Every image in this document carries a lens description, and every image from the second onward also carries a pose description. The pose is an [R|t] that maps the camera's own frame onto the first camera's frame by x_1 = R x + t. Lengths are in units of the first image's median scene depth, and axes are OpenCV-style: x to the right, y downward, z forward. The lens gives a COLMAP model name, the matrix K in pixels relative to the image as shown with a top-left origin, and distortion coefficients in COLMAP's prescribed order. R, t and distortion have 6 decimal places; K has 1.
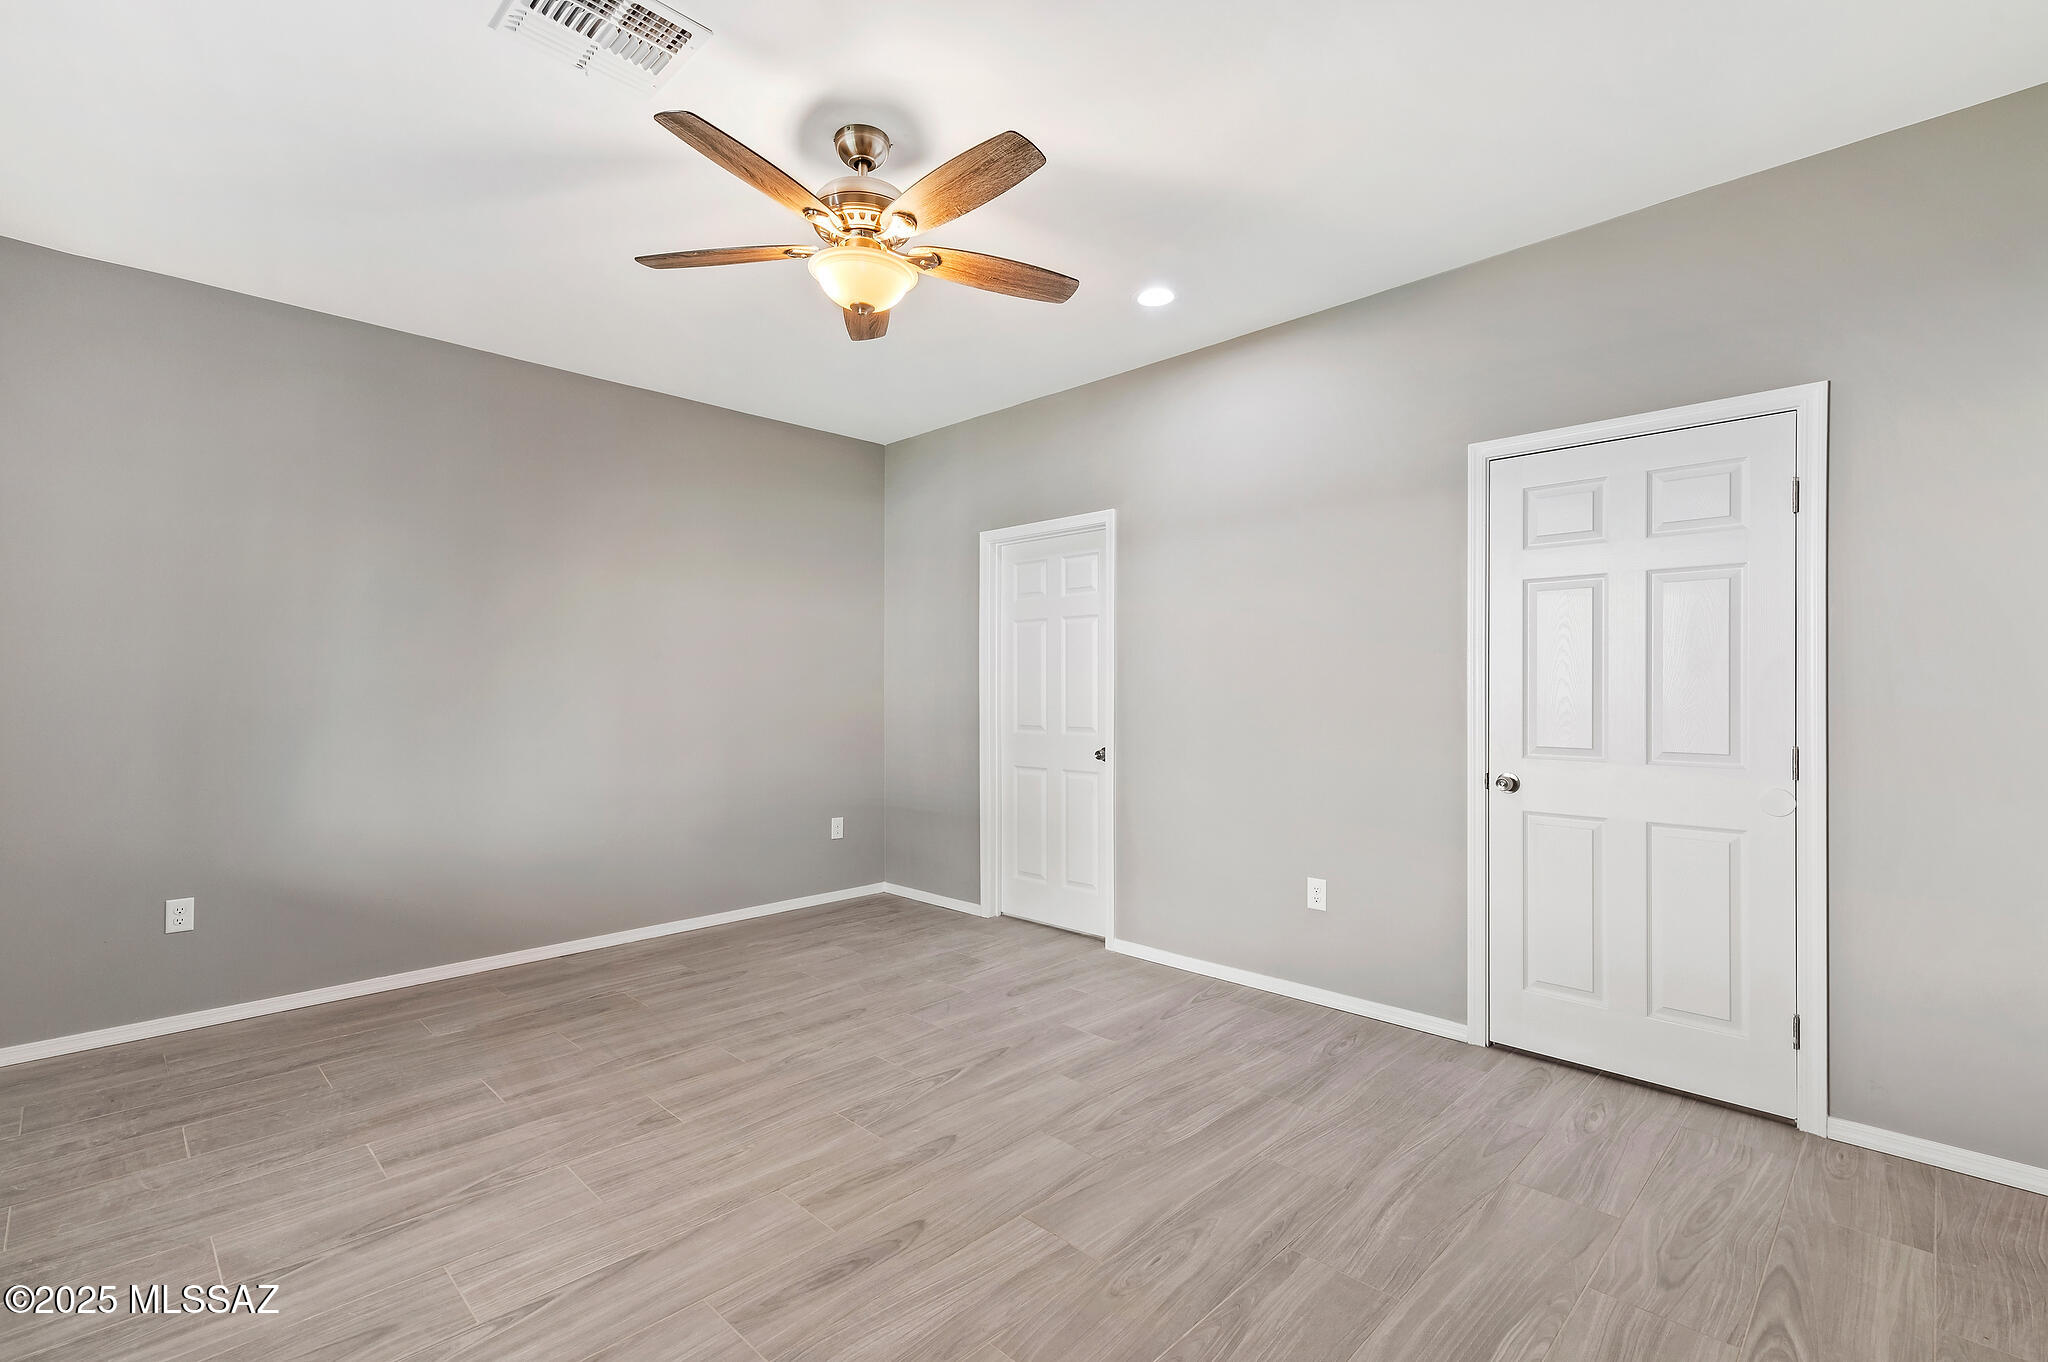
lens RADIAL K [[929.2, 0, 1028.0], [0, 929.2, 690.1], [0, 0, 1]] dist [0.020286, -0.000694]
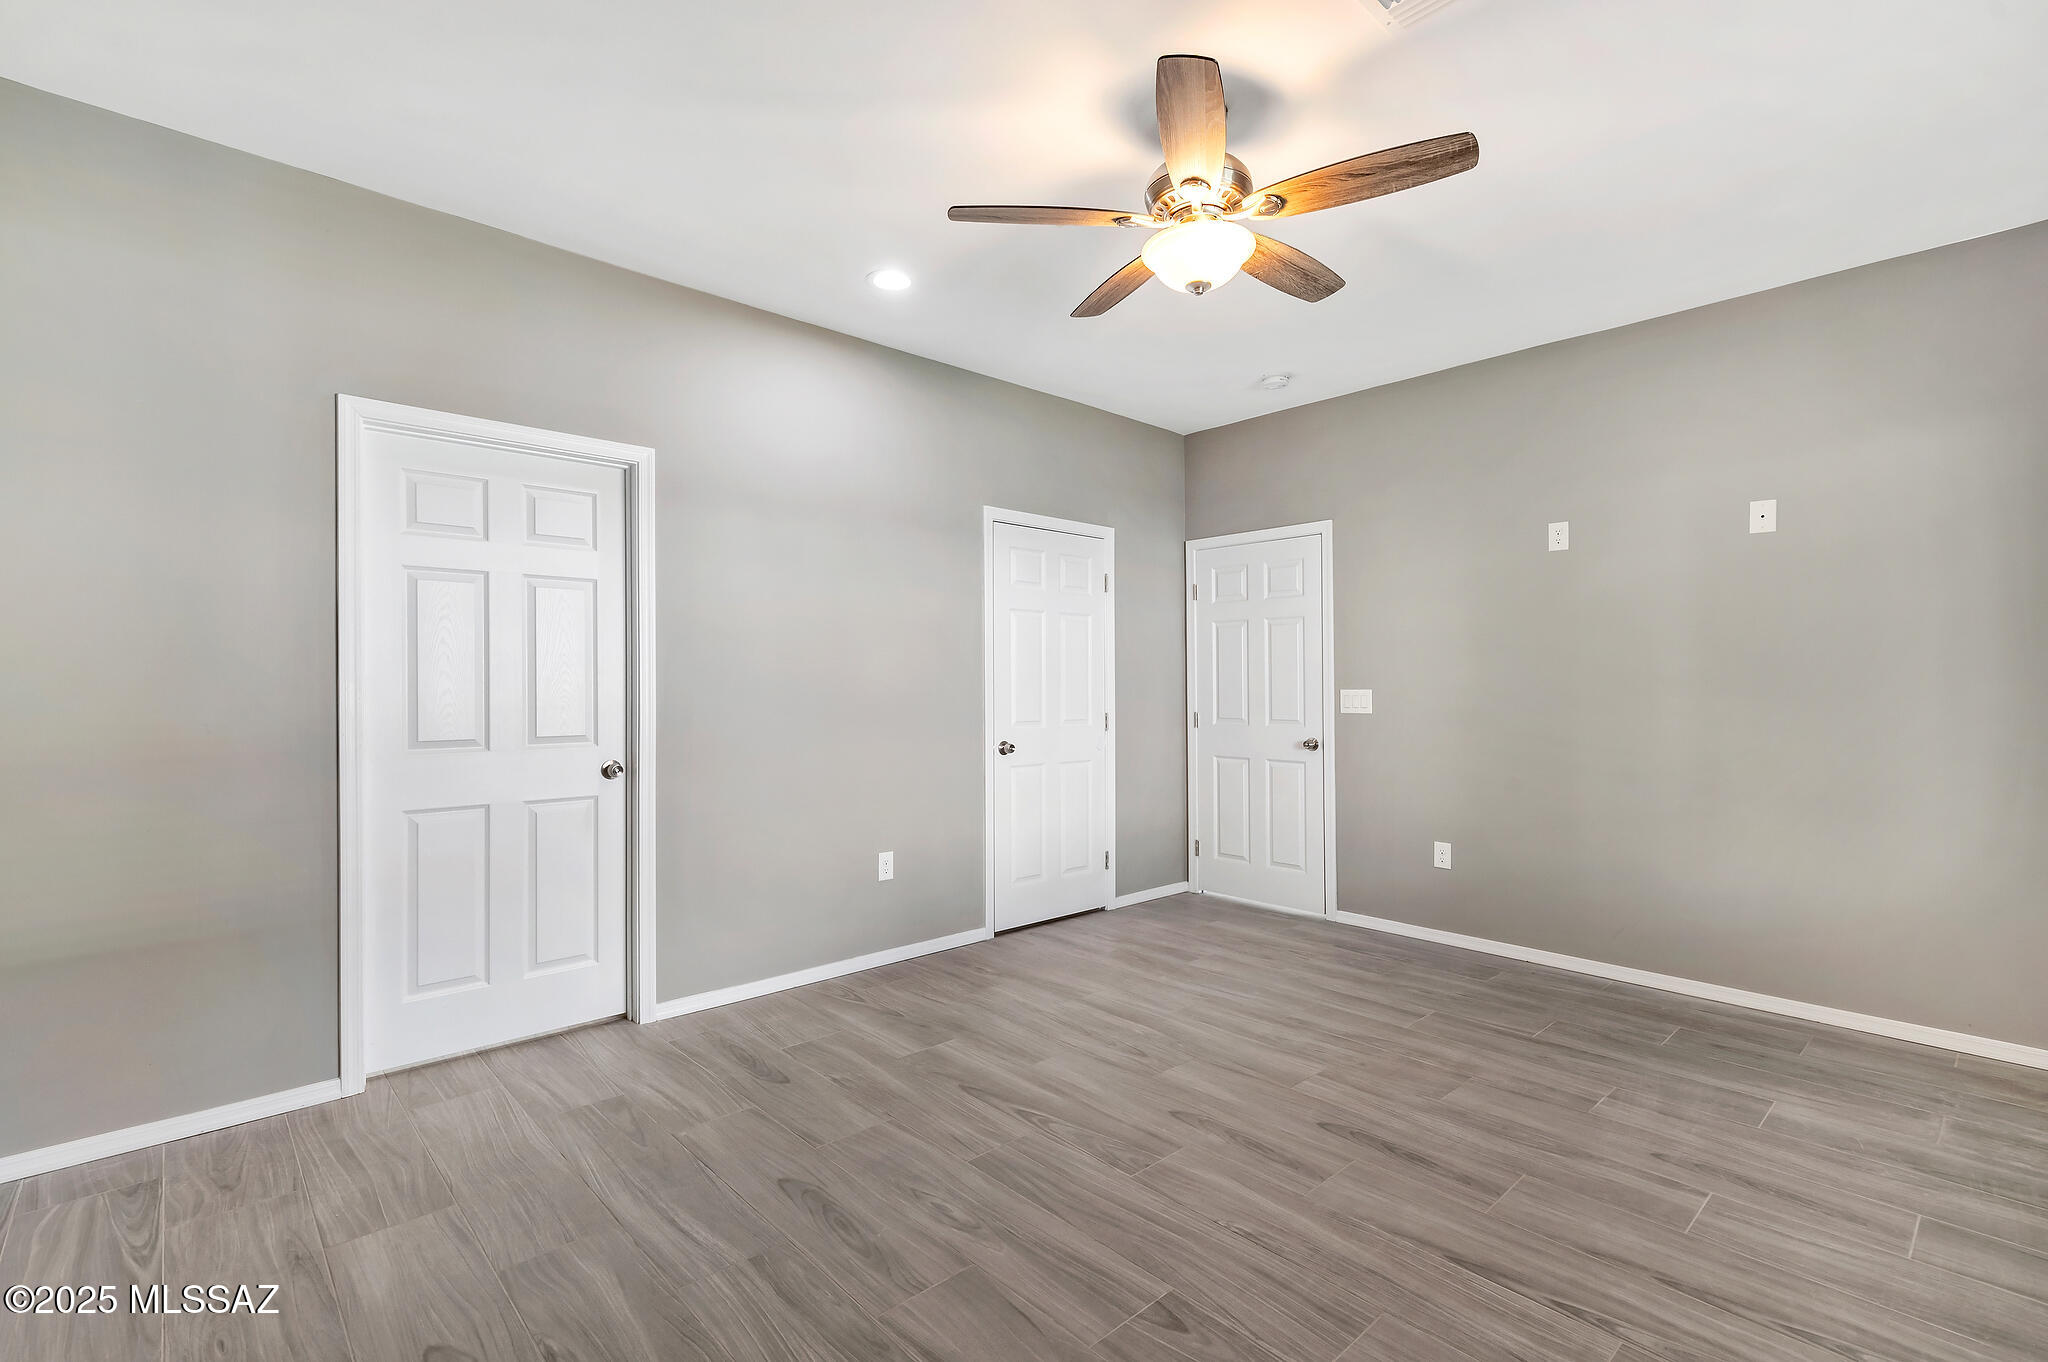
lens RADIAL K [[929.2, 0, 1013.9], [0, 929.2, 678.2], [0, 0, 1]] dist [0.020286, -0.000694]
pose [[0.049994, 0.004635, 0.998739, -1.004856], [-0.001038, 0.999989, -0.004588, -0.000814], [-0.998749, -0.000807, 0.049998, 0.999673]]
